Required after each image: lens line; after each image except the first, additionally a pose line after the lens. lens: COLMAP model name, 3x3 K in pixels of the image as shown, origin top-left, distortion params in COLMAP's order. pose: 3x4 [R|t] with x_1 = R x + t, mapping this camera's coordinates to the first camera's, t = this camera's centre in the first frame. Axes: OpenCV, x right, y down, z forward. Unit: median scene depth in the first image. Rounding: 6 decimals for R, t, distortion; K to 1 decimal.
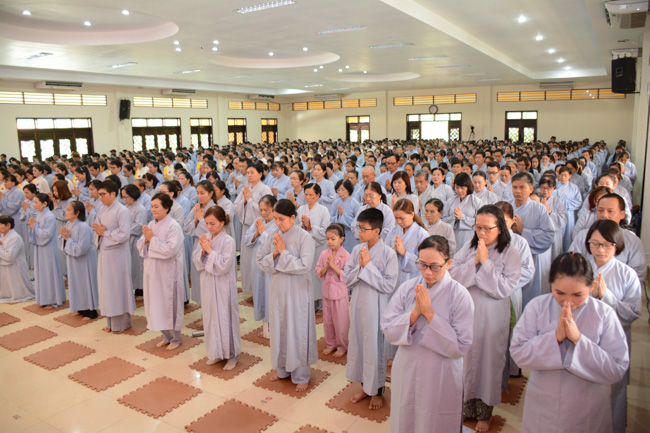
lens RADIAL K [[501.3, 0, 319.3], [0, 501.3, 215.0], [0, 0, 1]] dist [-0.149563, 0.102099]
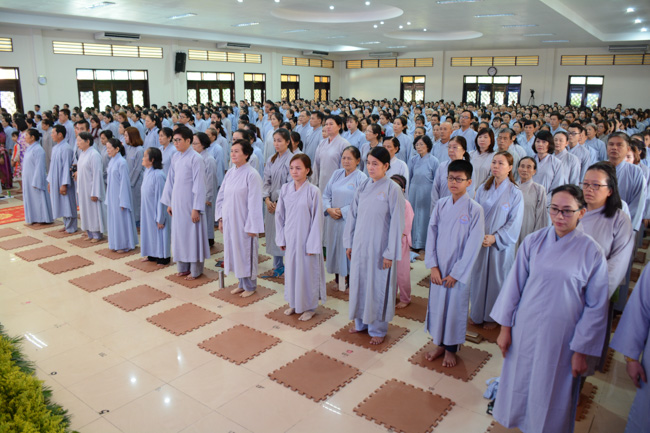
lens RADIAL K [[501.3, 0, 320.7], [0, 501.3, 212.4], [0, 0, 1]] dist [-0.149563, 0.102099]
pose [[0.995781, 0.044855, -0.080055, -0.016769], [-0.038914, 0.996477, 0.074286, 0.004124], [0.083105, -0.070857, 0.994019, 0.004204]]
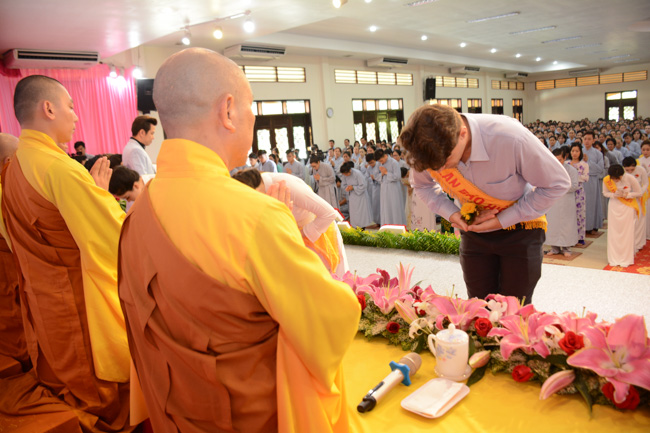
lens RADIAL K [[501.3, 0, 322.8], [0, 501.3, 221.1], [0, 0, 1]] dist [-0.149563, 0.102099]
pose [[0.989369, -0.027256, -0.142850, -0.439977], [0.031137, 0.999202, 0.025005, 0.003577], [0.142054, -0.029187, 0.989428, 0.038499]]
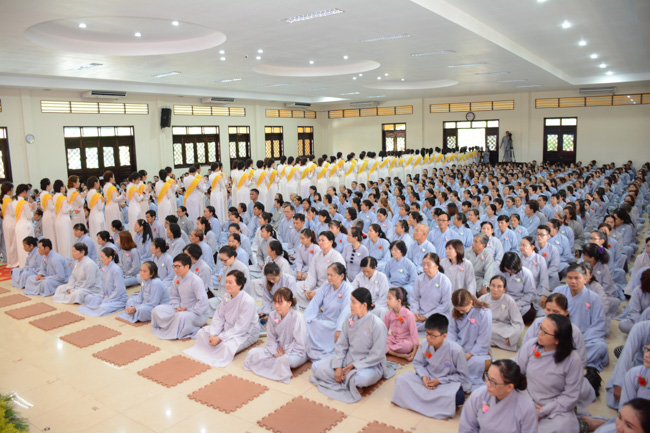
lens RADIAL K [[501.3, 0, 319.4], [0, 501.3, 217.7], [0, 0, 1]] dist [-0.149563, 0.102099]
pose [[0.998154, 0.004105, -0.060602, -0.013212], [-0.004735, 0.999936, -0.010269, 0.001863], [0.060556, 0.010537, 0.998109, -0.006030]]
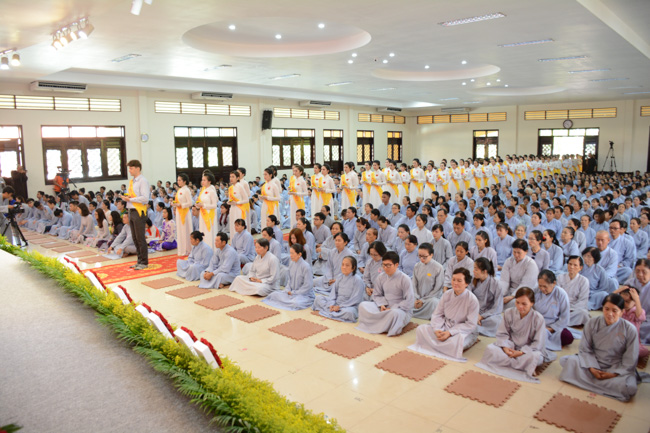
lens RADIAL K [[501.3, 0, 320.6], [0, 501.3, 215.8], [0, 0, 1]] dist [-0.149563, 0.102099]
pose [[0.984641, 0.033089, -0.171427, -0.090797], [-0.037476, 0.999046, -0.022422, 0.007076], [0.170522, 0.028502, 0.984942, -0.018241]]
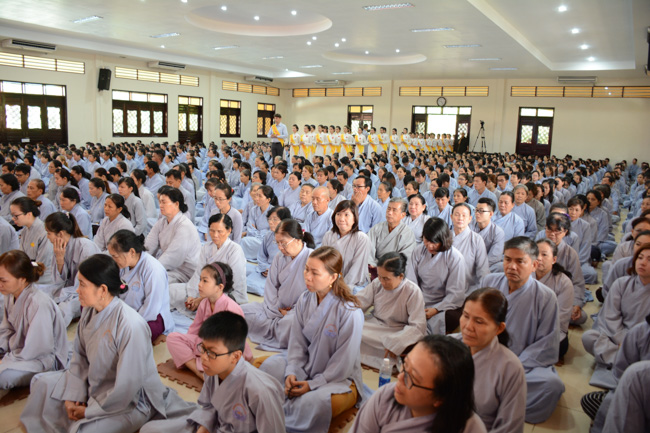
lens RADIAL K [[501.3, 0, 321.8], [0, 501.3, 216.8], [0, 0, 1]] dist [-0.149563, 0.102099]
pose [[0.998093, 0.060352, -0.012962, 0.036522], [-0.060345, 0.998177, 0.000911, 0.016077], [0.012994, -0.000127, 0.999916, 0.083919]]
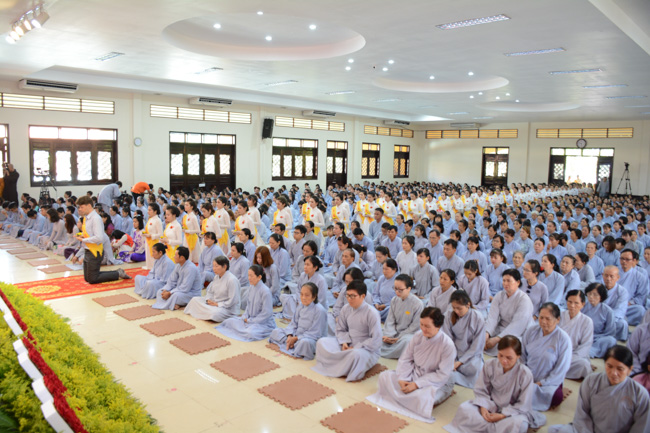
lens RADIAL K [[501.3, 0, 321.6], [0, 501.3, 215.6], [0, 0, 1]] dist [-0.149563, 0.102099]
pose [[0.978808, 0.065931, -0.193875, -0.073230], [-0.076189, 0.996035, -0.045926, 0.001428], [0.190079, 0.059724, 0.979951, 0.023017]]
